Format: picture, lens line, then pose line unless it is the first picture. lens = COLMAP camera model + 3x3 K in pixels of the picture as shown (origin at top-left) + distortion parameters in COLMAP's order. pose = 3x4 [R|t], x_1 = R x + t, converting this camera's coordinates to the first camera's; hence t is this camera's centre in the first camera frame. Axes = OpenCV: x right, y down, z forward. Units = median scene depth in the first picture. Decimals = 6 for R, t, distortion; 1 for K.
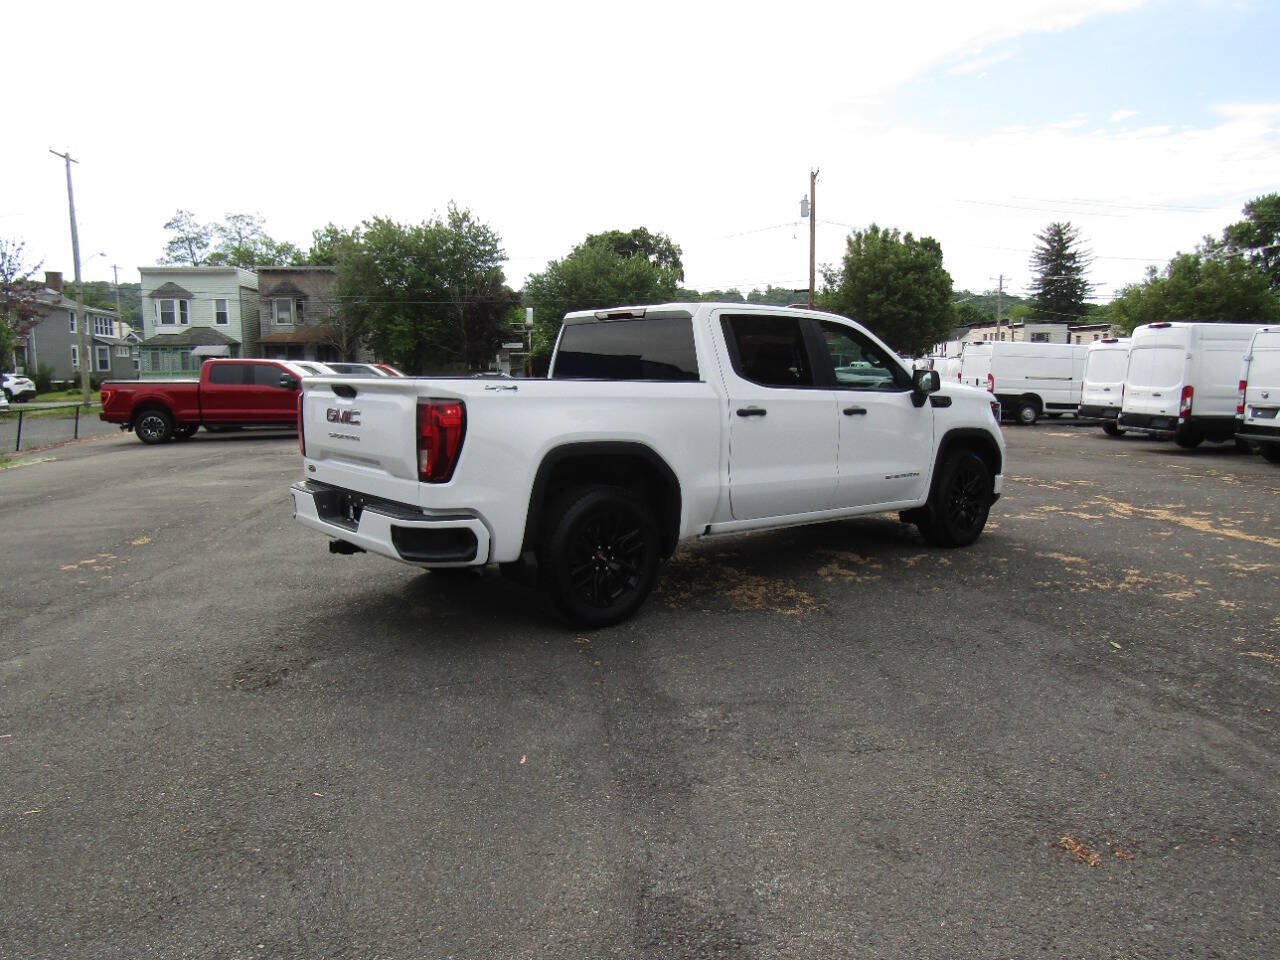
lens RADIAL K [[917.6, 0, 634.7], [0, 917.6, 491.3], [0, 0, 1]] dist [-0.020869, 0.022525]
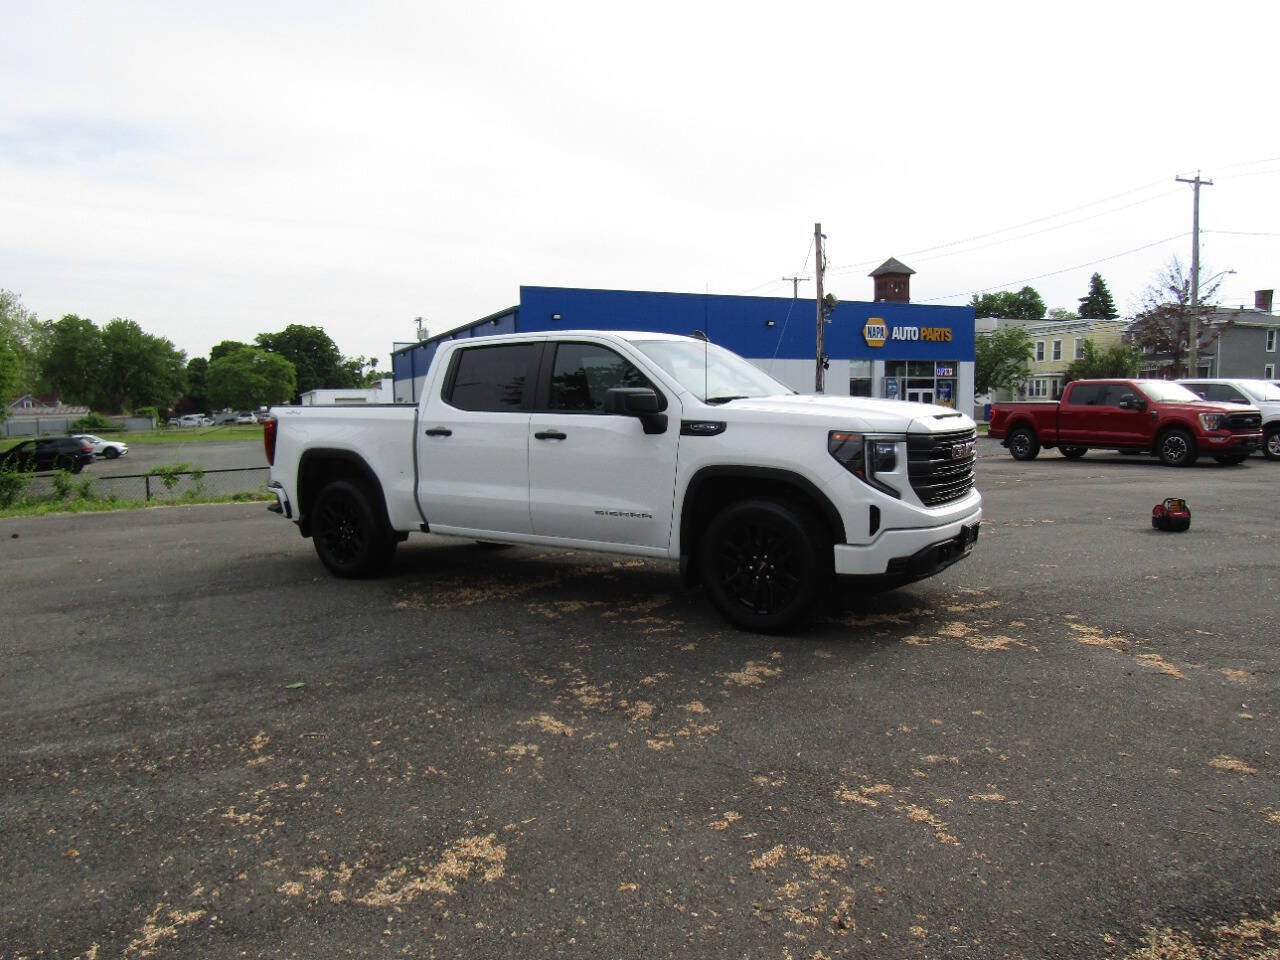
lens RADIAL K [[917.6, 0, 634.7], [0, 917.6, 491.3], [0, 0, 1]] dist [-0.020869, 0.022525]
pose [[0.323930, 0.089151, -0.941871, 0.335845], [-0.109308, 0.992410, 0.056341, -0.026877], [0.939745, 0.084704, 0.331217, 0.222882]]
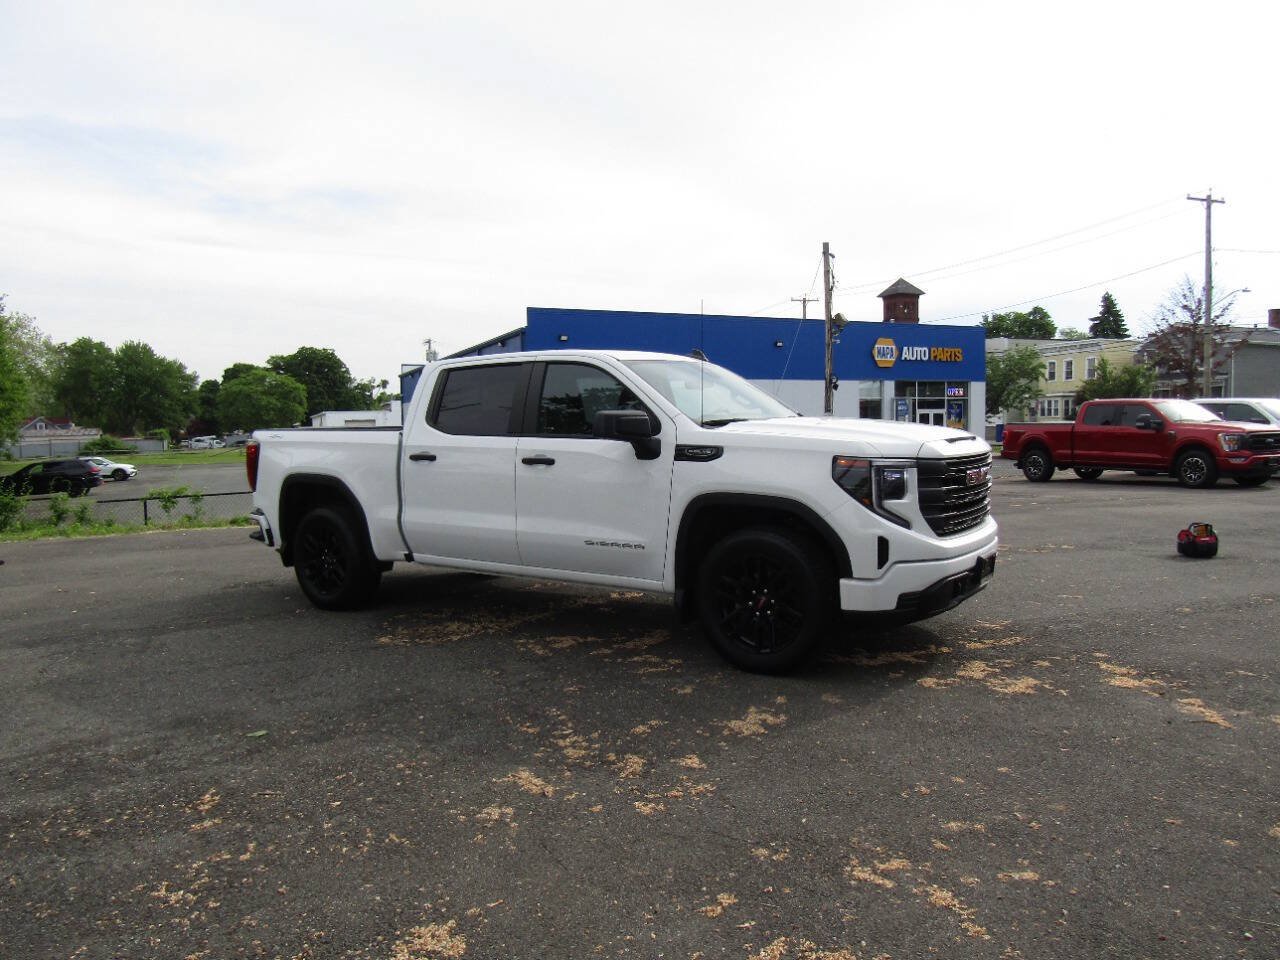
lens RADIAL K [[917.6, 0, 634.7], [0, 917.6, 491.3], [0, 0, 1]] dist [-0.020869, 0.022525]
pose [[0.313837, 0.067284, -0.947090, 0.320705], [-0.107354, 0.993604, 0.035014, -0.028610], [0.943388, 0.090686, 0.319053, 0.232374]]
